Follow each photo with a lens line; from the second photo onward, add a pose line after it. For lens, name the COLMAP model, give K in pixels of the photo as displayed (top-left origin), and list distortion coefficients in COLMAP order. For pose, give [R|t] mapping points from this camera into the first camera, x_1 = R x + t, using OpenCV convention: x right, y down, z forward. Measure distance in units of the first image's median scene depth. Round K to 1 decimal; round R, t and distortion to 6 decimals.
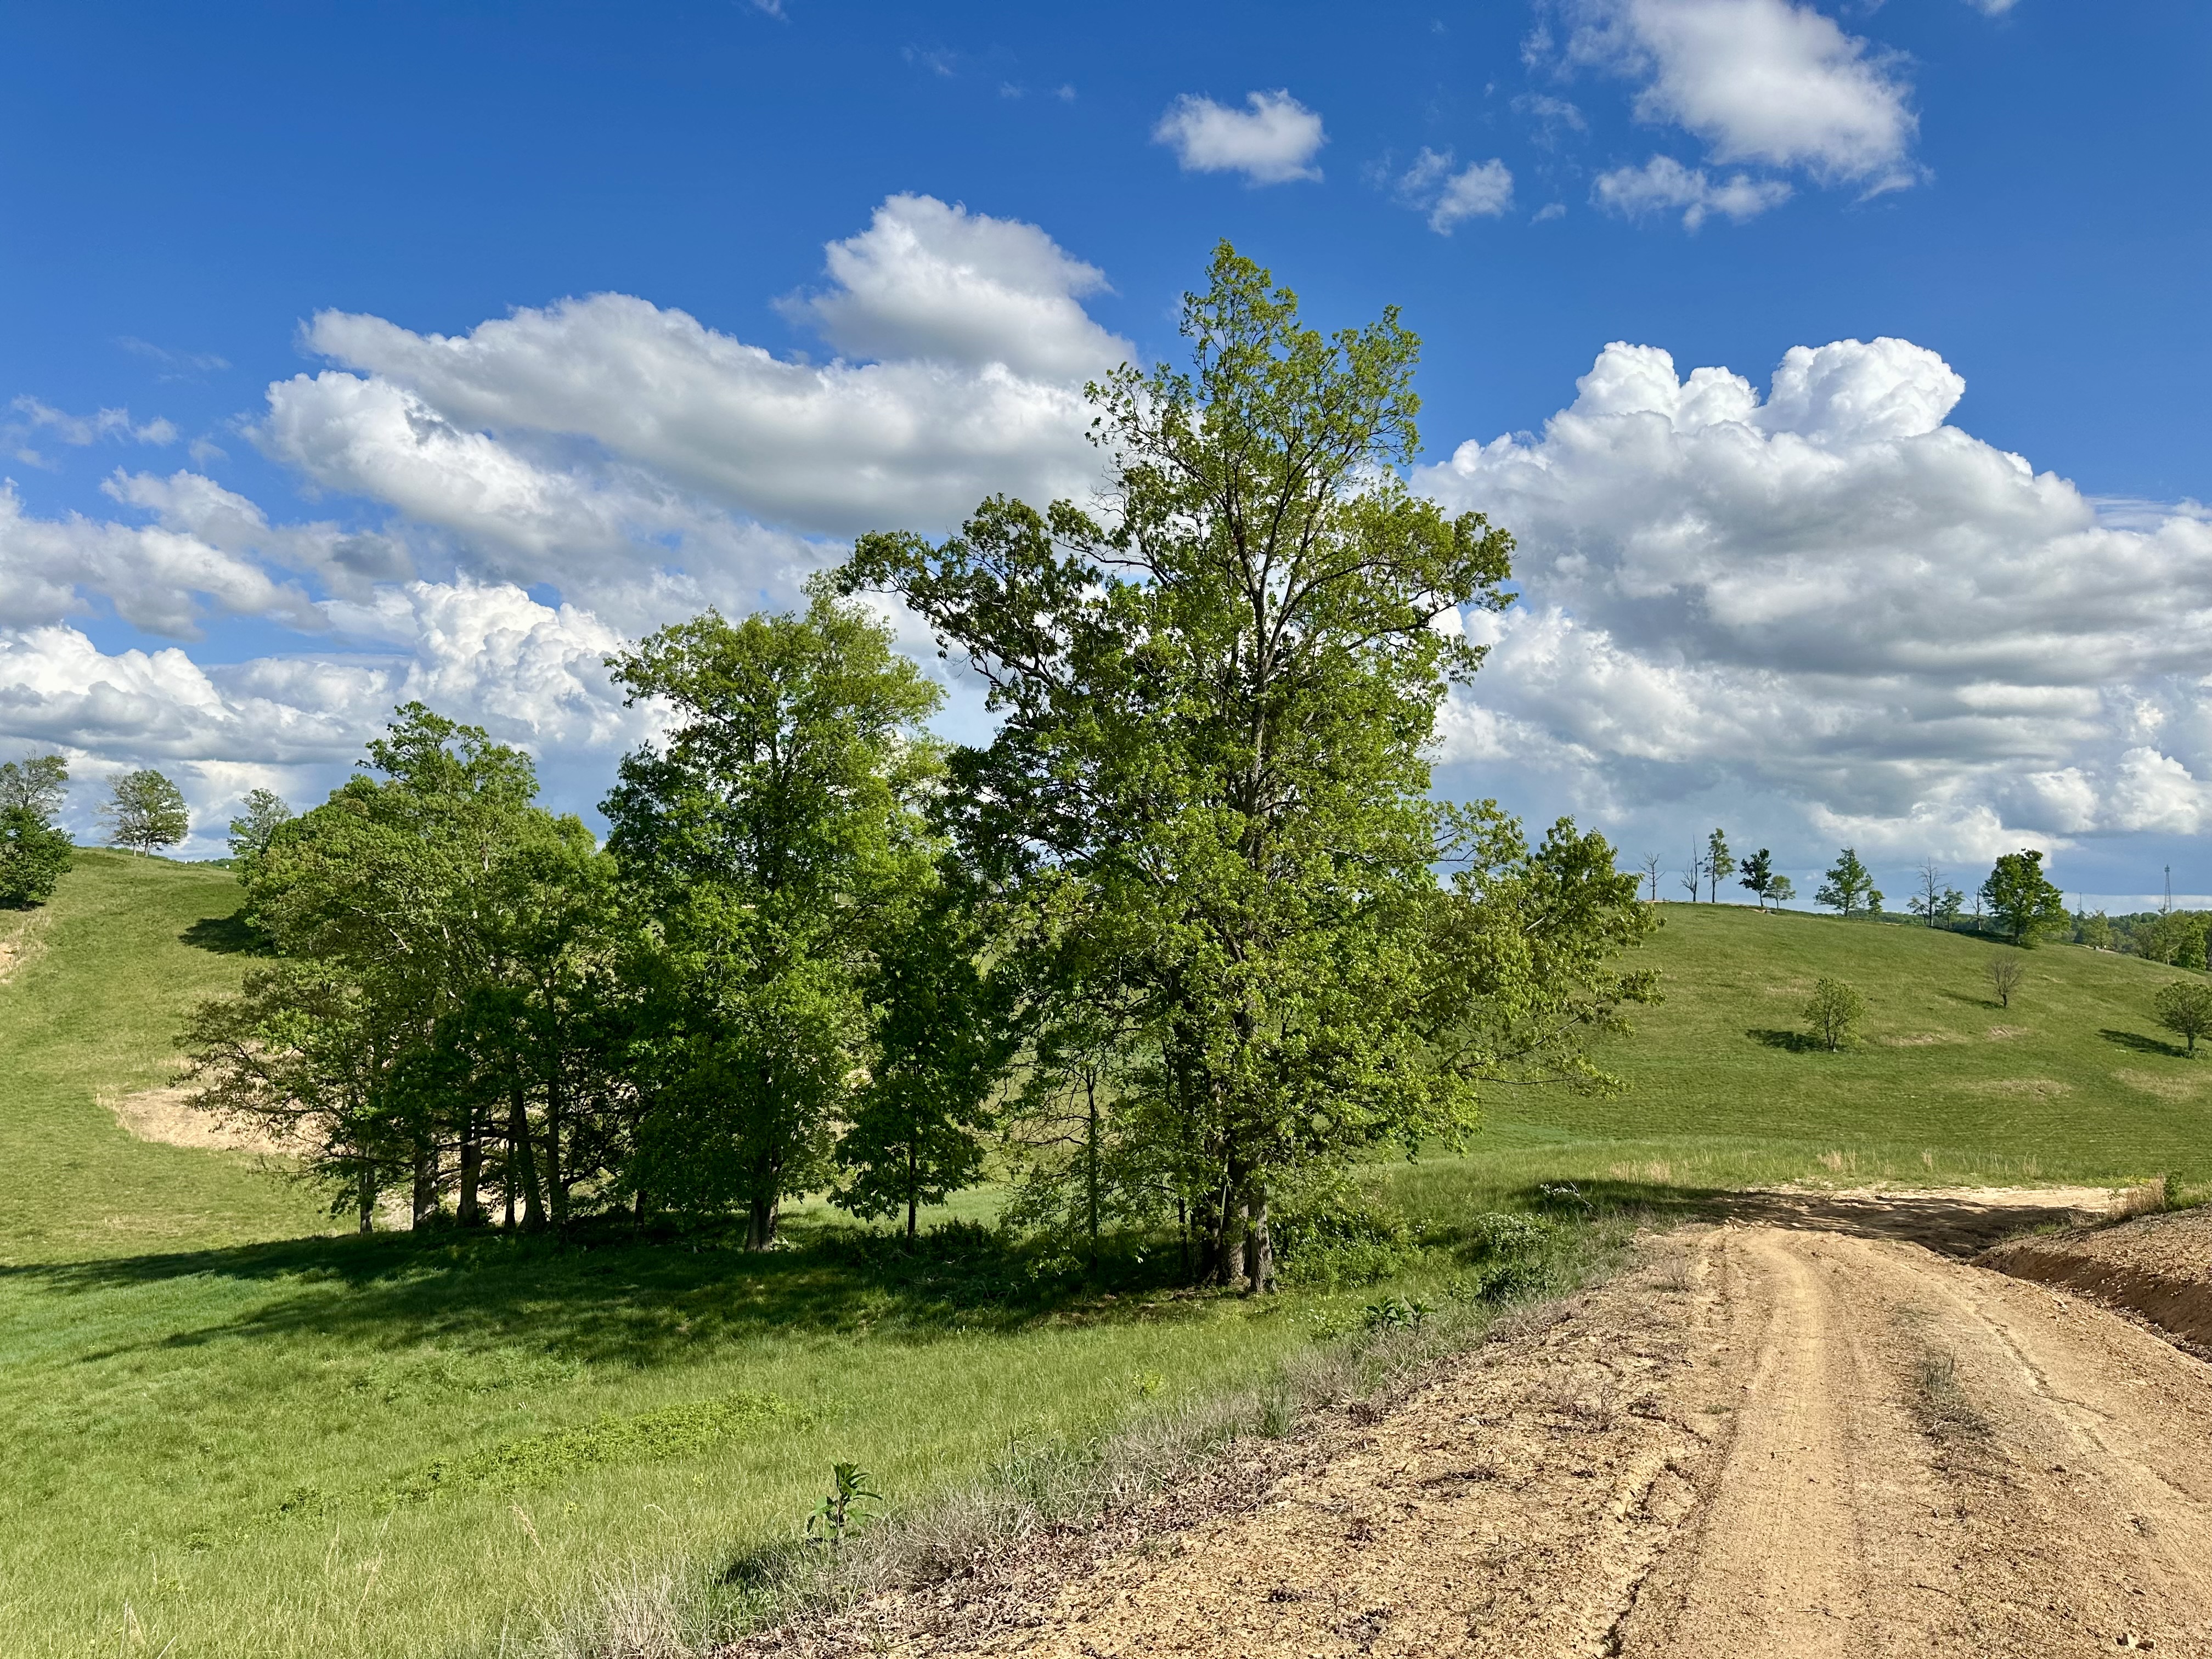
lens RADIAL K [[1525.6, 0, 1103.7], [0, 1525.6, 828.9], [0, 0, 1]] dist [0.036201, -0.058353]
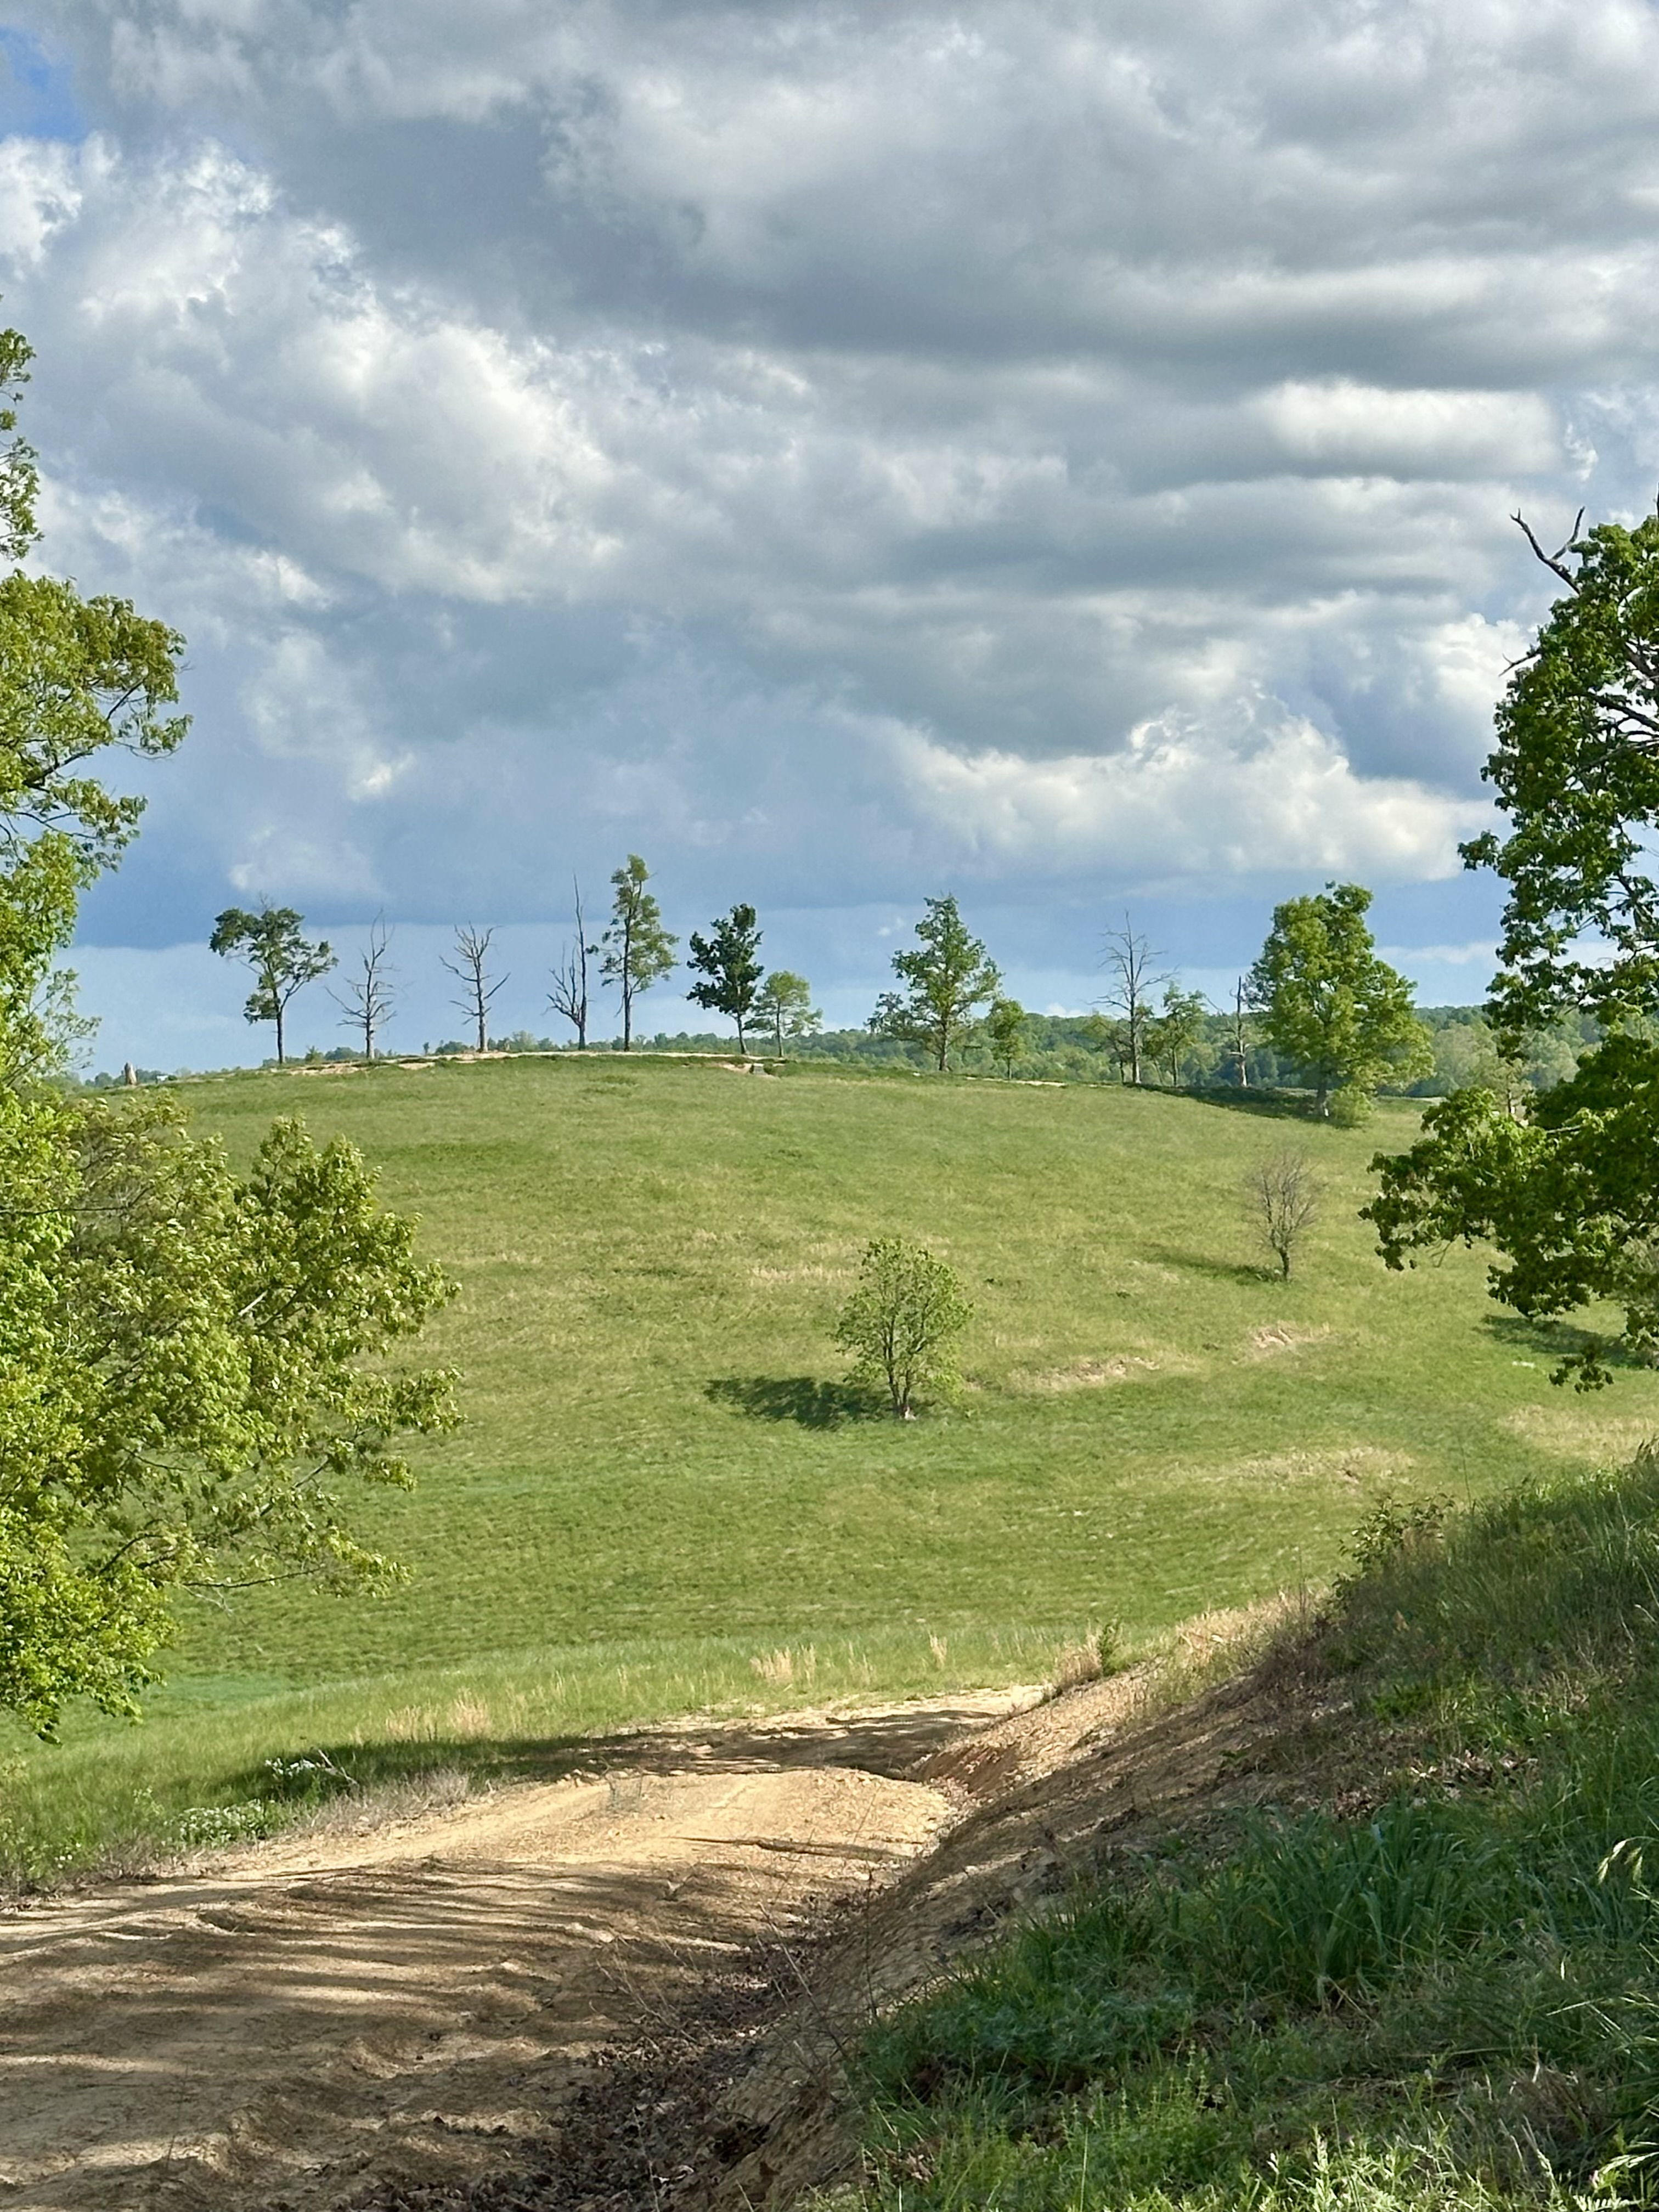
lens RADIAL K [[4740.0, 0, 826.5], [0, 4740.0, 1099.7], [0, 0, 1]] dist [0.061707, 0.000000]
pose [[0.913900, -0.051193, 0.402698, -0.041135], [0.026266, 0.997395, 0.067185, -0.022804], [-0.405089, -0.050823, 0.912864, -0.125362]]
